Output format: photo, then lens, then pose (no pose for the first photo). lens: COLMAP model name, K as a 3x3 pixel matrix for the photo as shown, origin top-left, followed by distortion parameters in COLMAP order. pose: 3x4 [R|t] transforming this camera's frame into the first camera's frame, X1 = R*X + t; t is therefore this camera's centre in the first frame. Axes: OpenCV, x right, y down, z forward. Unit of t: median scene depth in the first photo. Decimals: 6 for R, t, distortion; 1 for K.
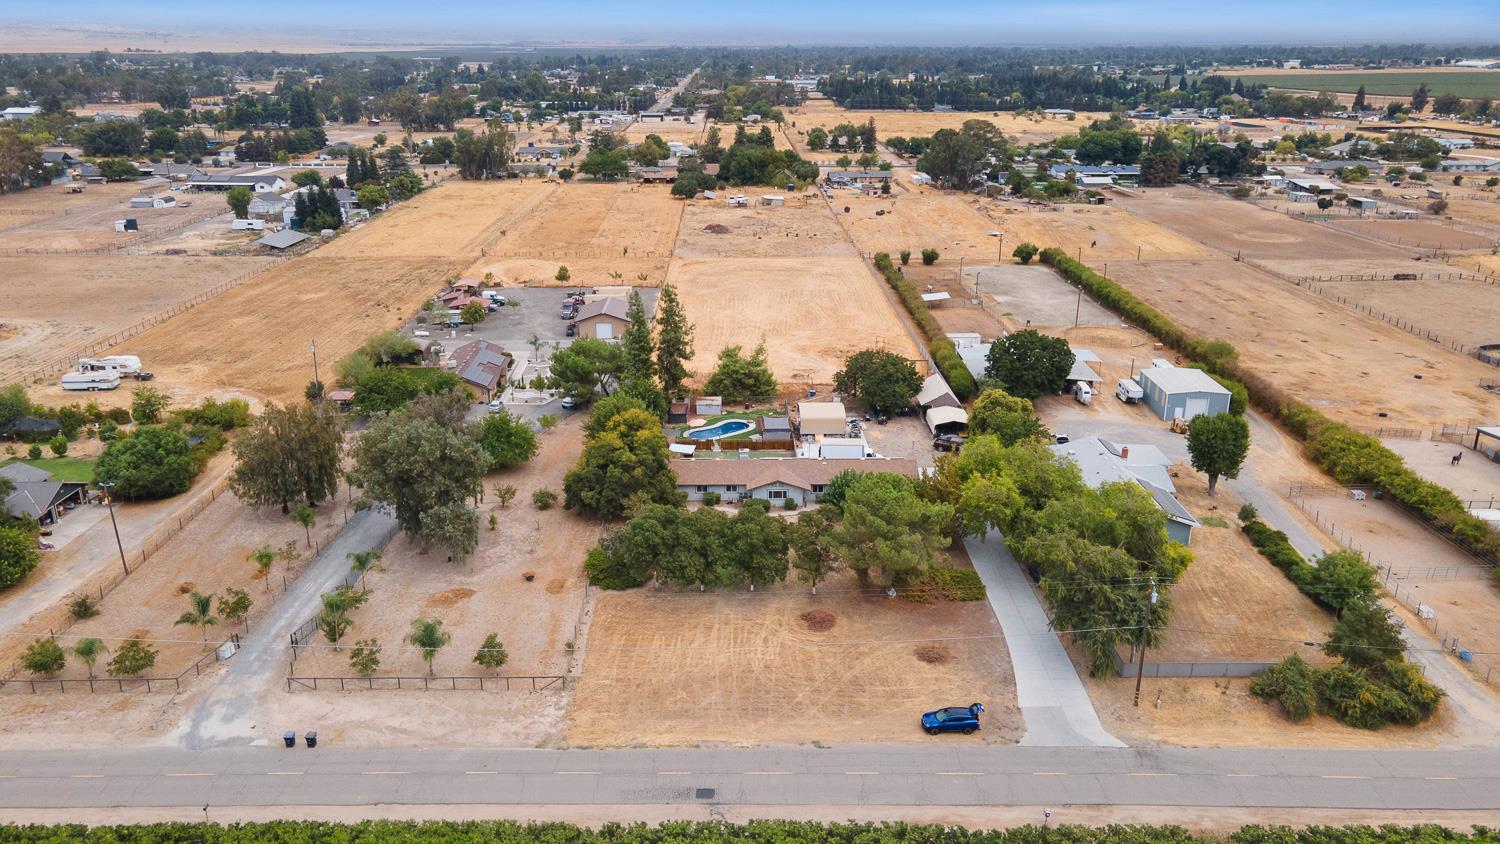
lens RADIAL K [[1095.1, 0, 754.1], [0, 1095.1, 423.3], [0, 0, 1]] dist [0.013282, 0.039019]
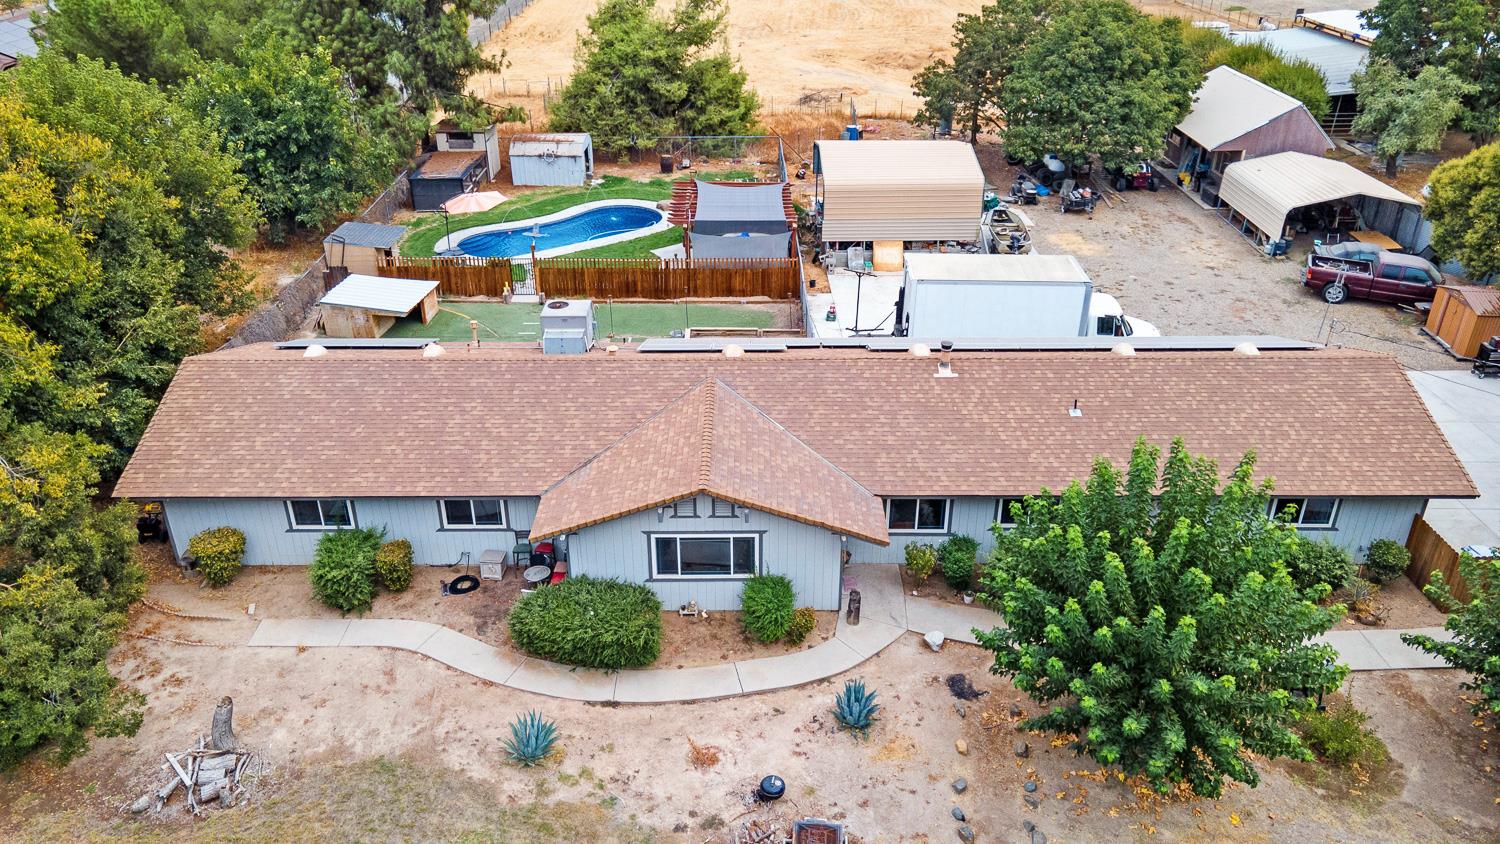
lens RADIAL K [[1095.1, 0, 754.1], [0, 1095.1, 423.3], [0, 0, 1]] dist [0.013282, 0.039019]
pose [[0.999938, 0.002784, -0.010814, 0.024446], [-0.001045, 0.987507, 0.157571, 0.010316], [0.011118, -0.157550, 0.987448, 0.631769]]
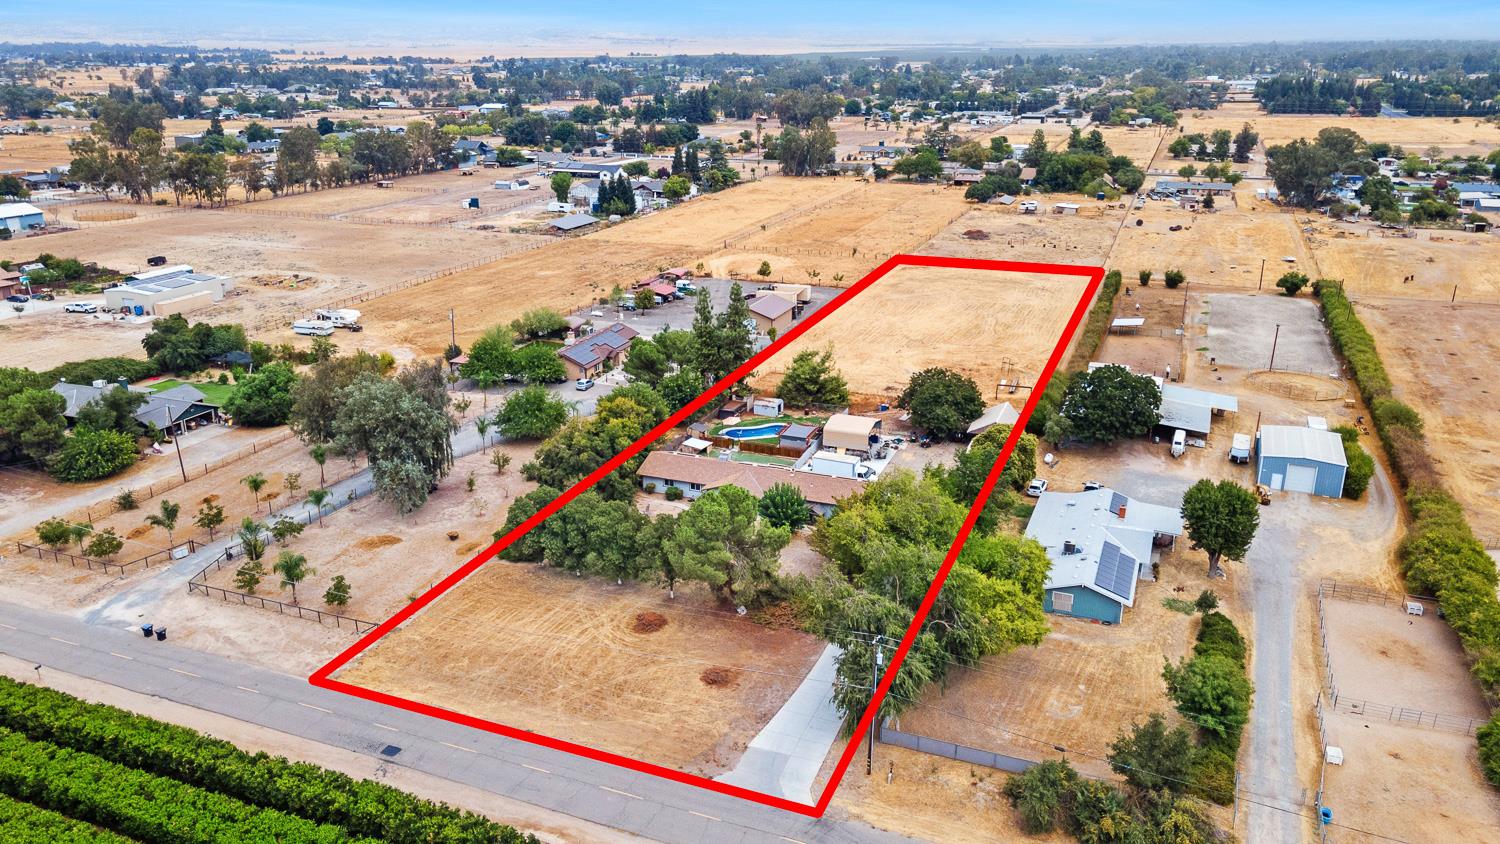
lens RADIAL K [[1095.1, 0, 754.1], [0, 1095.1, 423.3], [0, 0, 1]] dist [0.013282, 0.039019]
pose [[0.922534, 0.122551, -0.365941, 0.304963], [-0.122426, 0.992196, 0.023643, -0.022572], [0.365983, 0.022990, 0.930338, 0.062287]]
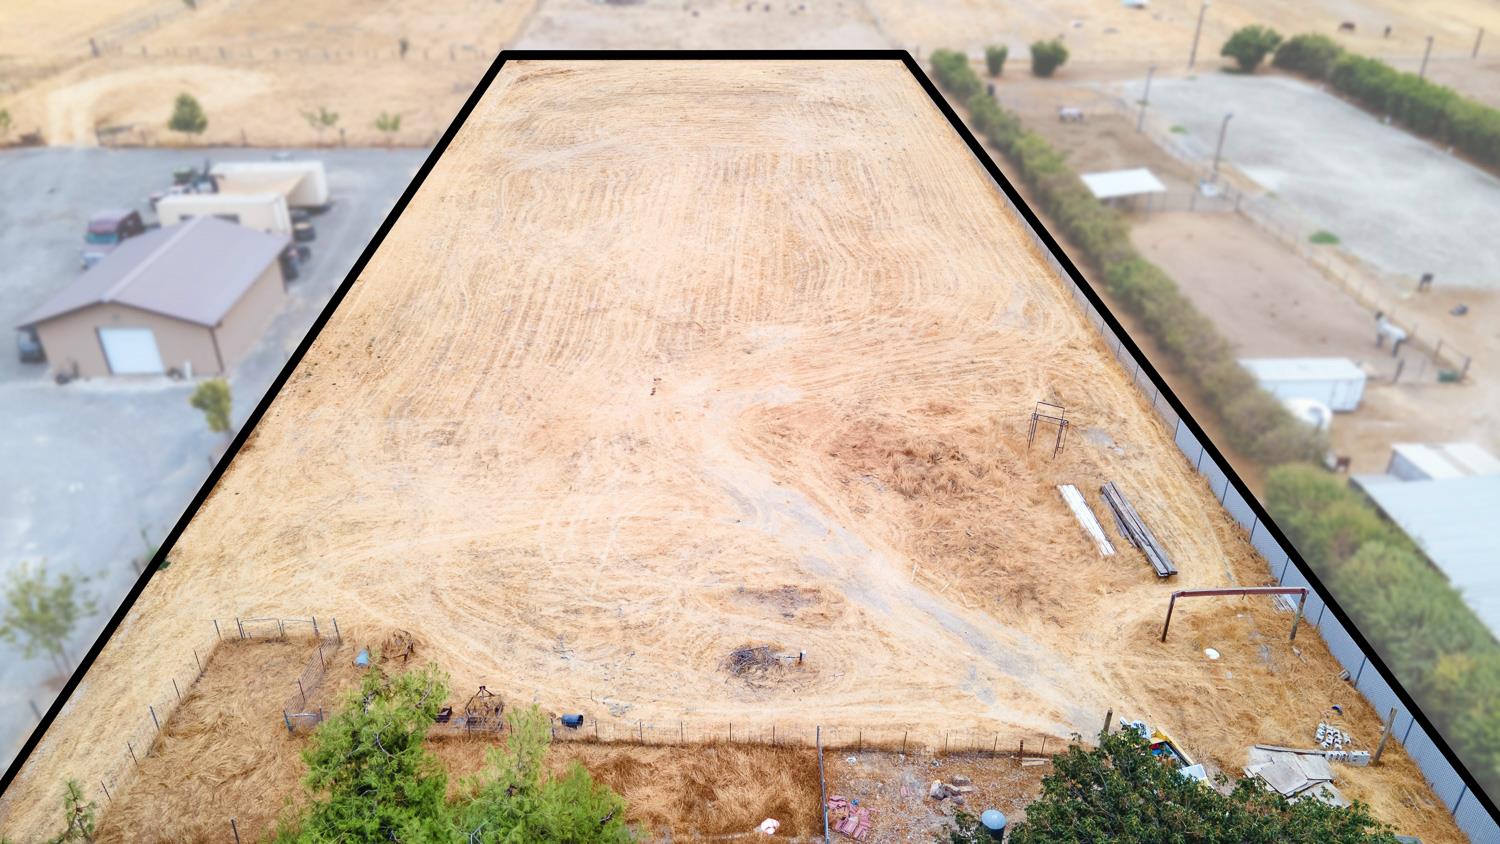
lens RADIAL K [[1095.1, 0, 754.1], [0, 1095.1, 423.3], [0, 0, 1]] dist [0.013282, 0.039019]
pose [[0.999743, -0.010355, 0.020161, 0.037486], [0.006160, 0.980187, 0.197979, -0.150703], [-0.021811, -0.197804, 0.979999, 0.828872]]
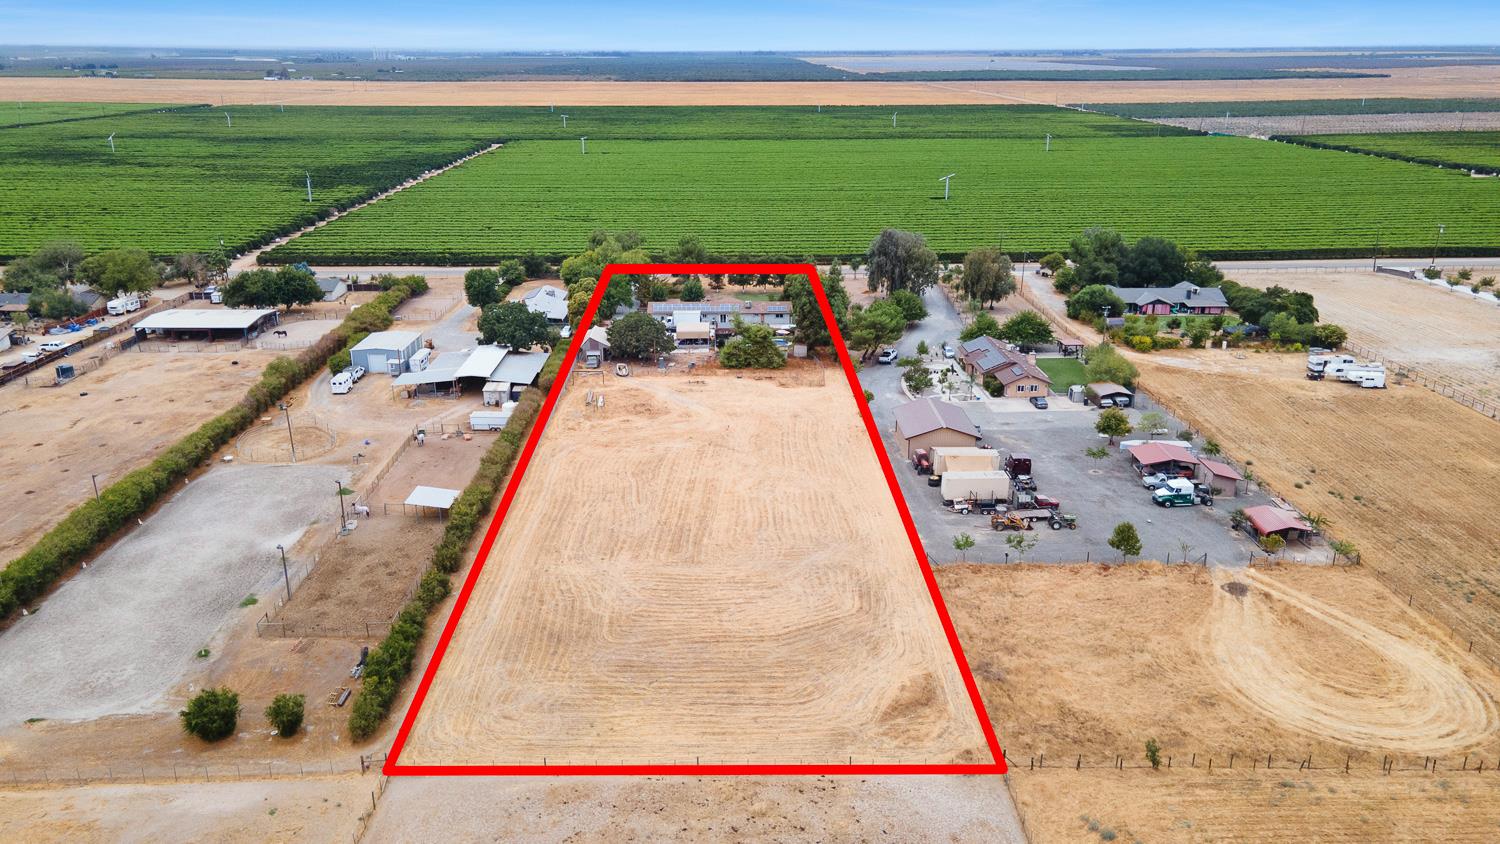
lens RADIAL K [[1095.1, 0, 754.1], [0, 1095.1, 423.3], [0, 0, 1]] dist [0.013282, 0.039019]
pose [[-0.999769, -0.007926, -0.019964, 0.009200], [-0.018474, 0.791462, 0.610939, -0.696584], [0.010959, 0.611167, -0.791426, 1.971074]]
